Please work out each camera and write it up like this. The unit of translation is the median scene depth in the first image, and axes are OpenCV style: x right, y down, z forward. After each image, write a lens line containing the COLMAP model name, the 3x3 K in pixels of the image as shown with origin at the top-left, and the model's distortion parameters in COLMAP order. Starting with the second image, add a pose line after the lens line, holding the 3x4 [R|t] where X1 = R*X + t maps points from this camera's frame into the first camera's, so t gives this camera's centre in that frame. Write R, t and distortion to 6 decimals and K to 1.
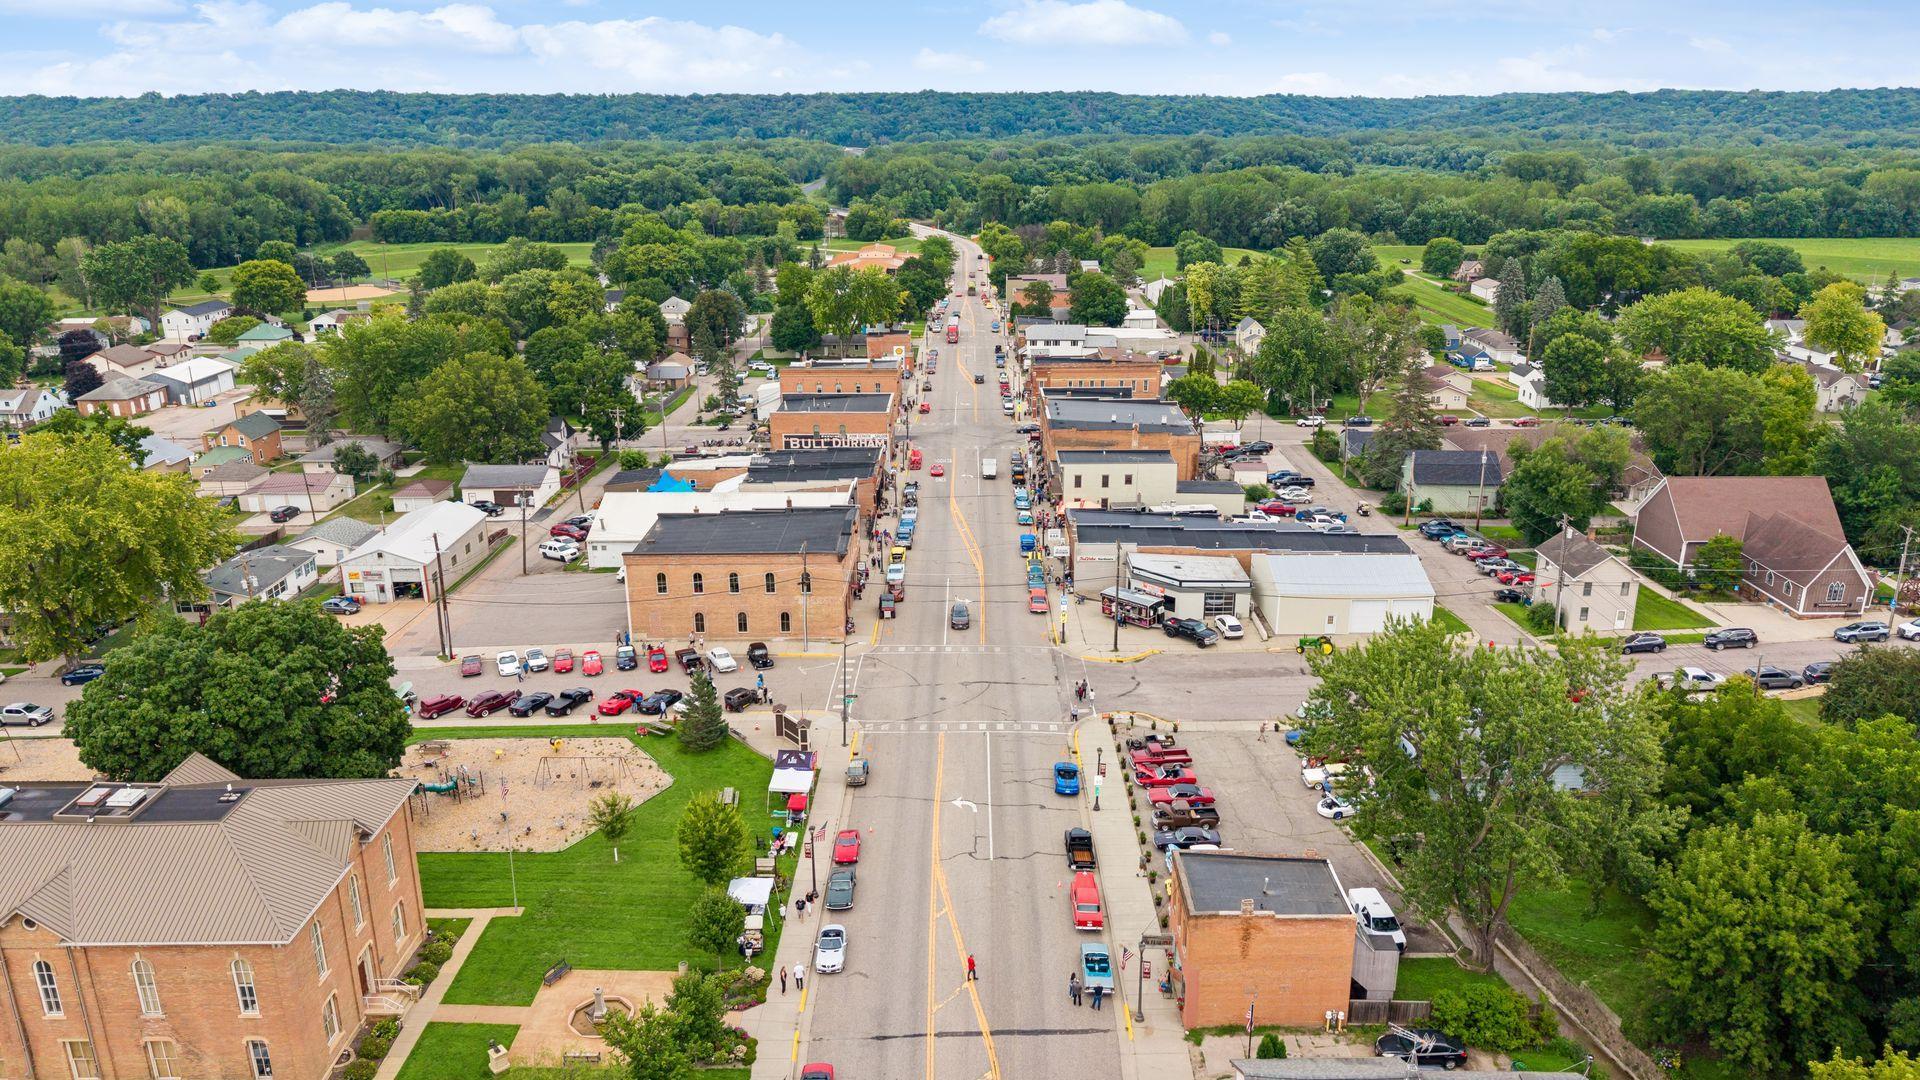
lens RADIAL K [[1274.6, 0, 965.7], [0, 1274.6, 540.0], [0, 0, 1]] dist [0.044274, -0.053468]
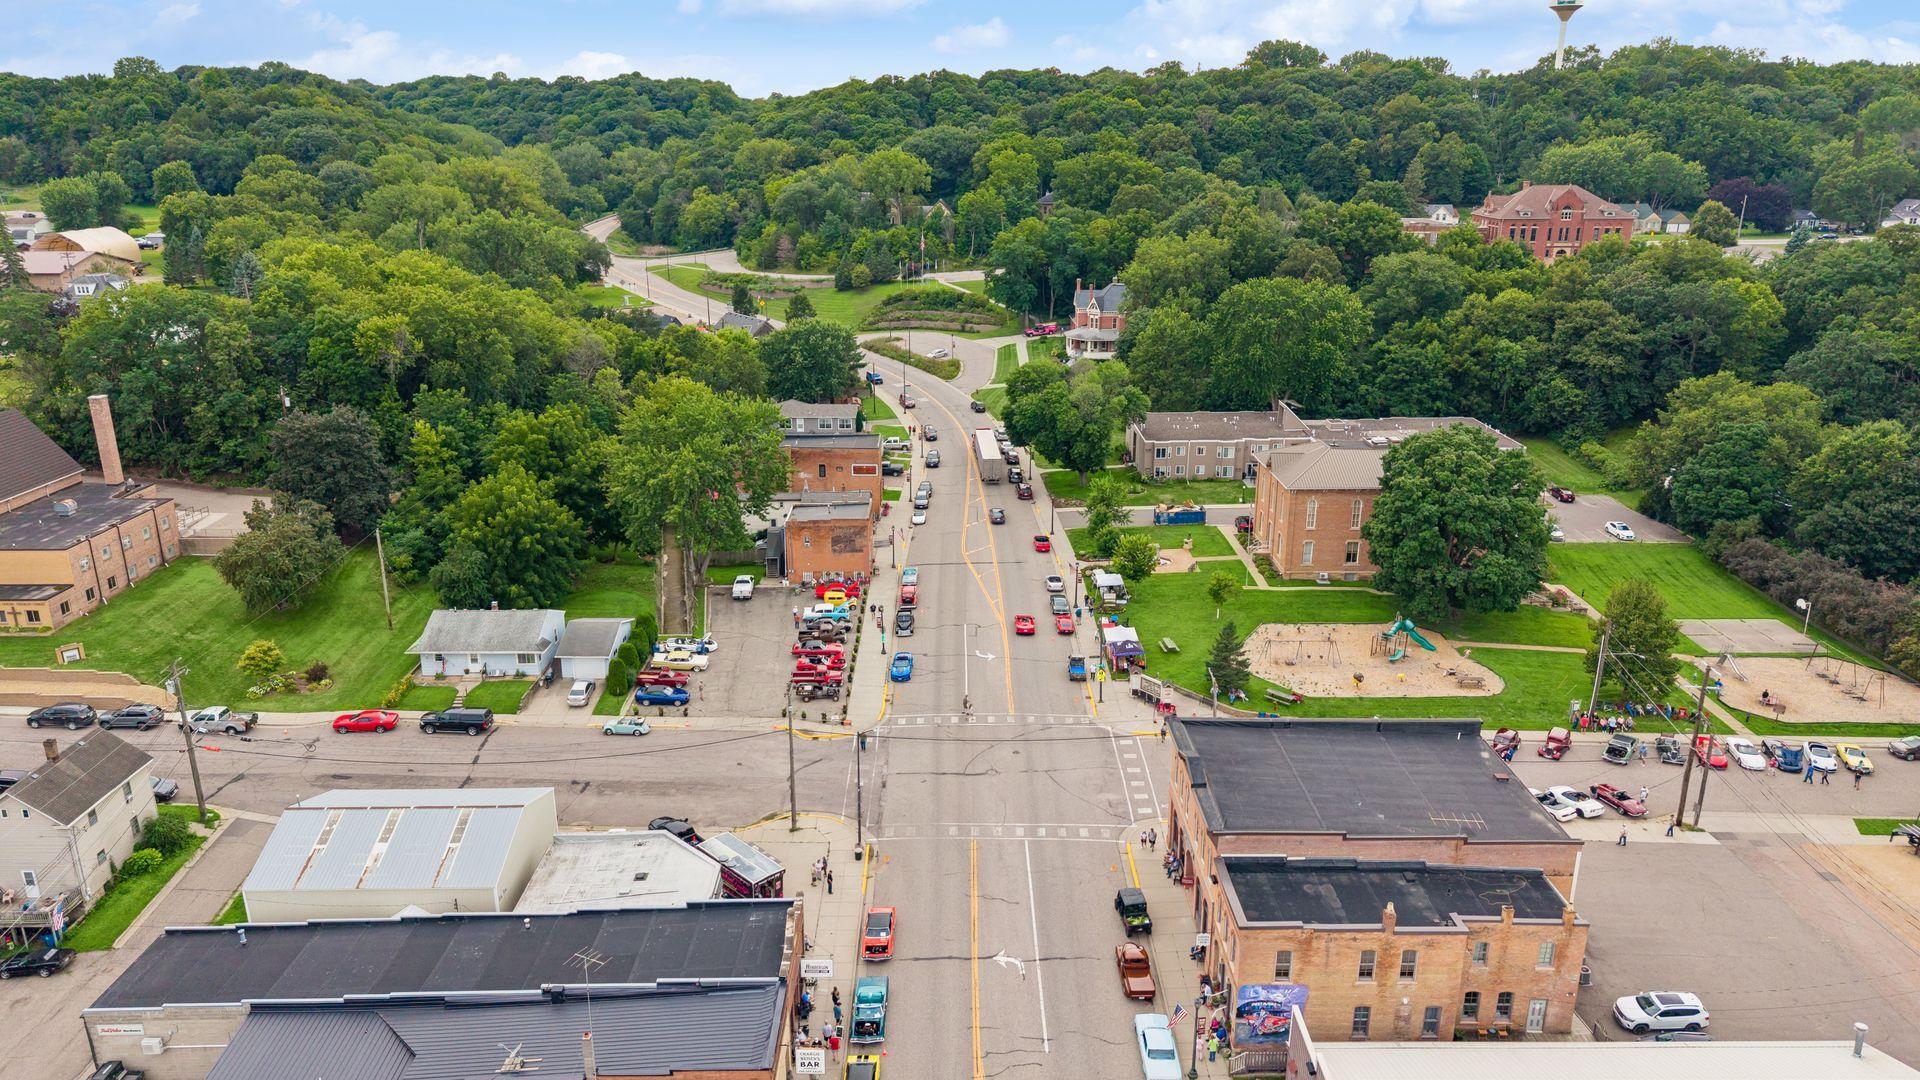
lens RADIAL K [[1274.6, 0, 965.7], [0, 1274.6, 540.0], [0, 0, 1]] dist [0.044274, -0.053468]
pose [[-0.999893, 0.005448, -0.013583, 0.020943], [-0.003490, 0.812600, 0.582812, -0.355186], [0.014213, 0.582797, -0.812494, 1.116301]]
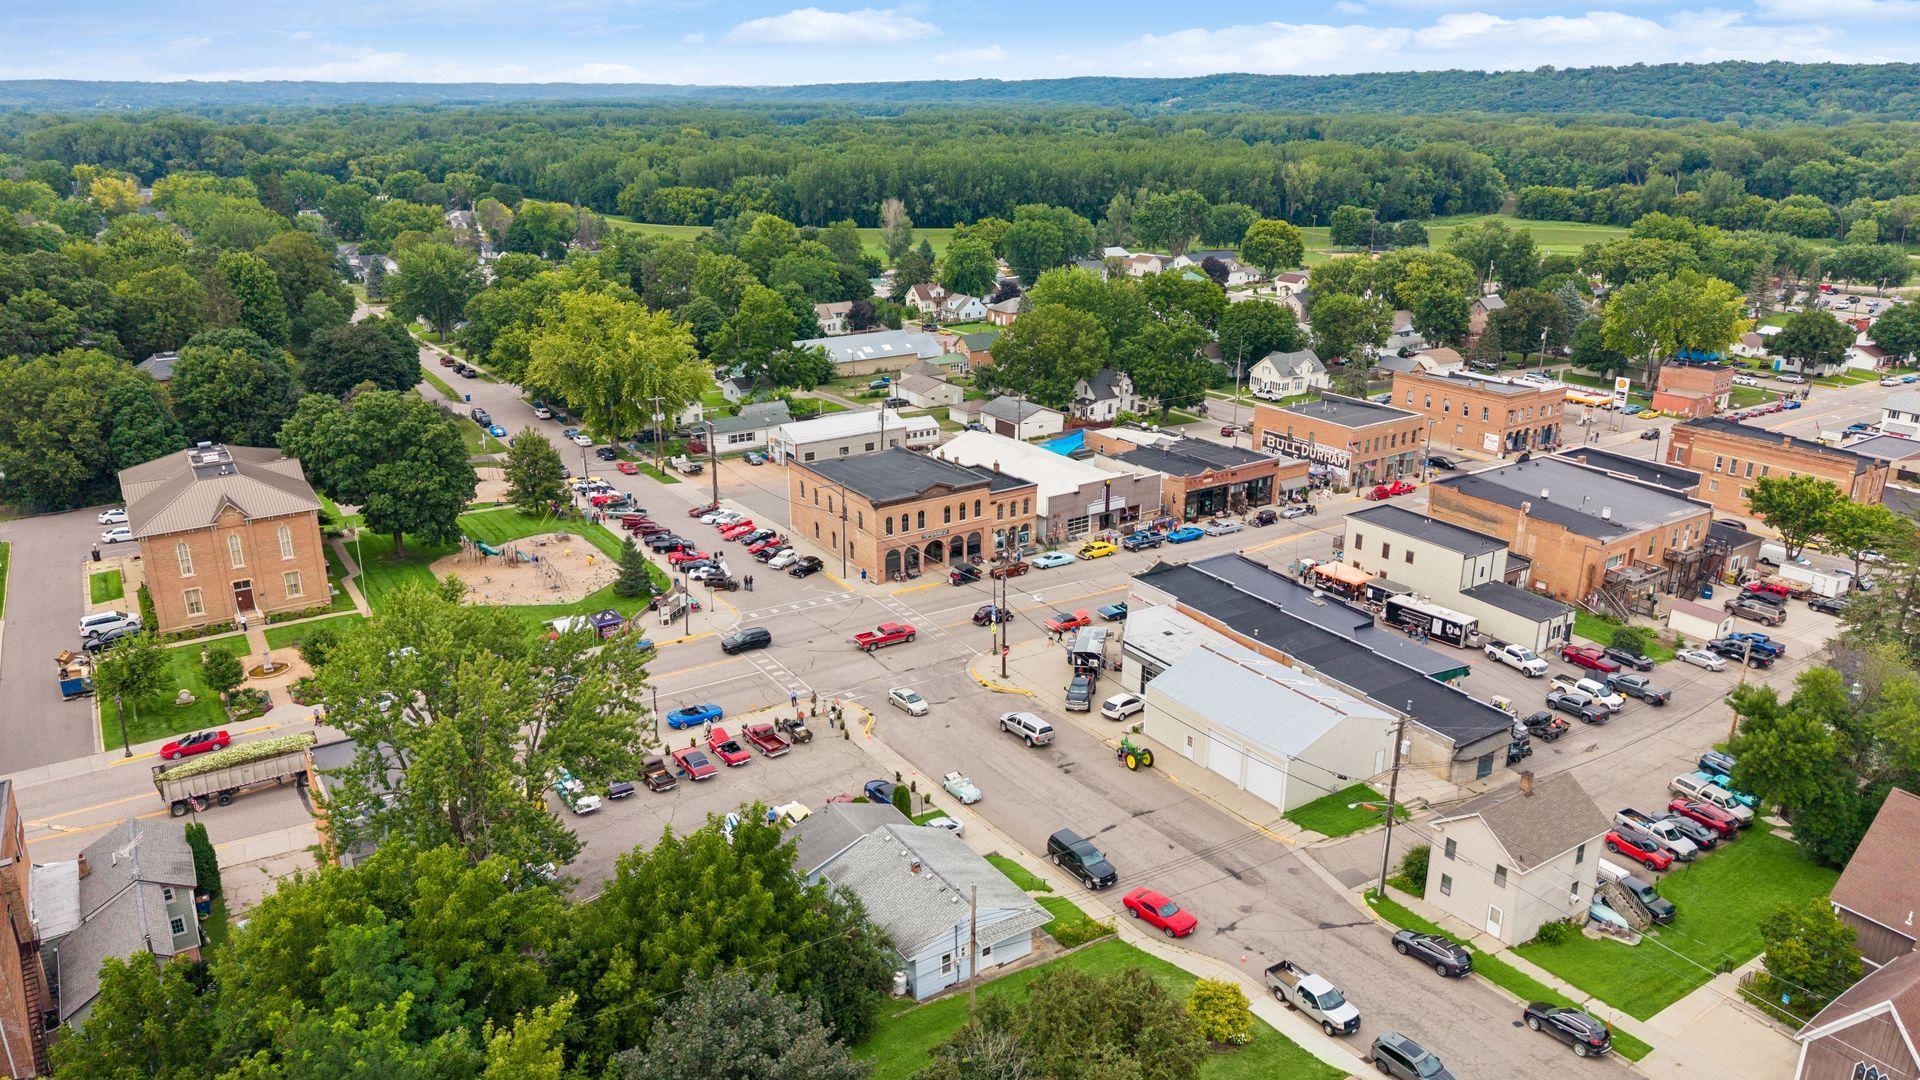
lens RADIAL K [[1274.6, 0, 965.7], [0, 1274.6, 540.0], [0, 0, 1]] dist [0.044274, -0.053468]
pose [[0.556629, 0.275905, -0.783607, 0.598598], [-0.260495, 0.953636, 0.150731, -0.106081], [0.788864, 0.120224, 0.602694, 0.295053]]
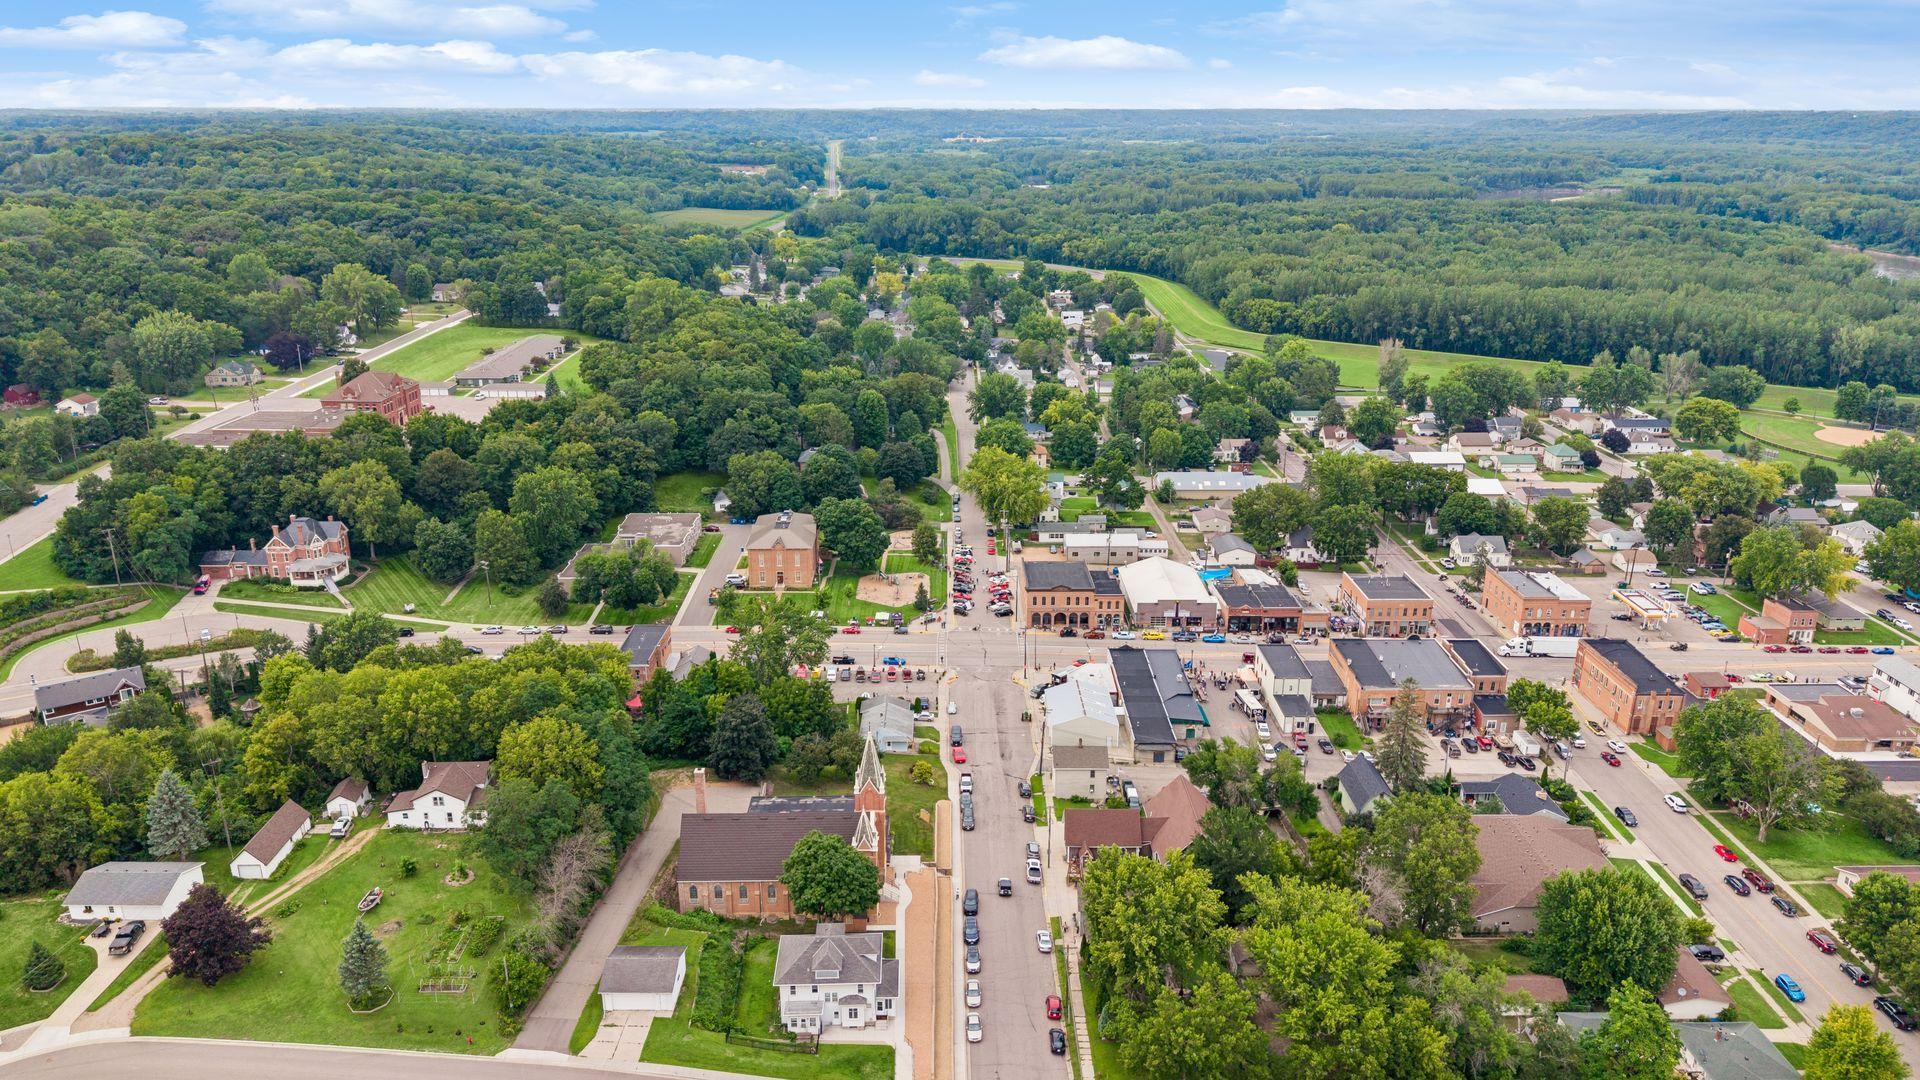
lens RADIAL K [[1274.6, 0, 965.7], [0, 1274.6, 540.0], [0, 0, 1]] dist [0.044274, -0.053468]
pose [[0.019218, 0.319089, -0.947530, 1.512643], [-0.315154, 0.901325, 0.297138, -0.529533], [0.948846, 0.292908, 0.117884, 0.437834]]
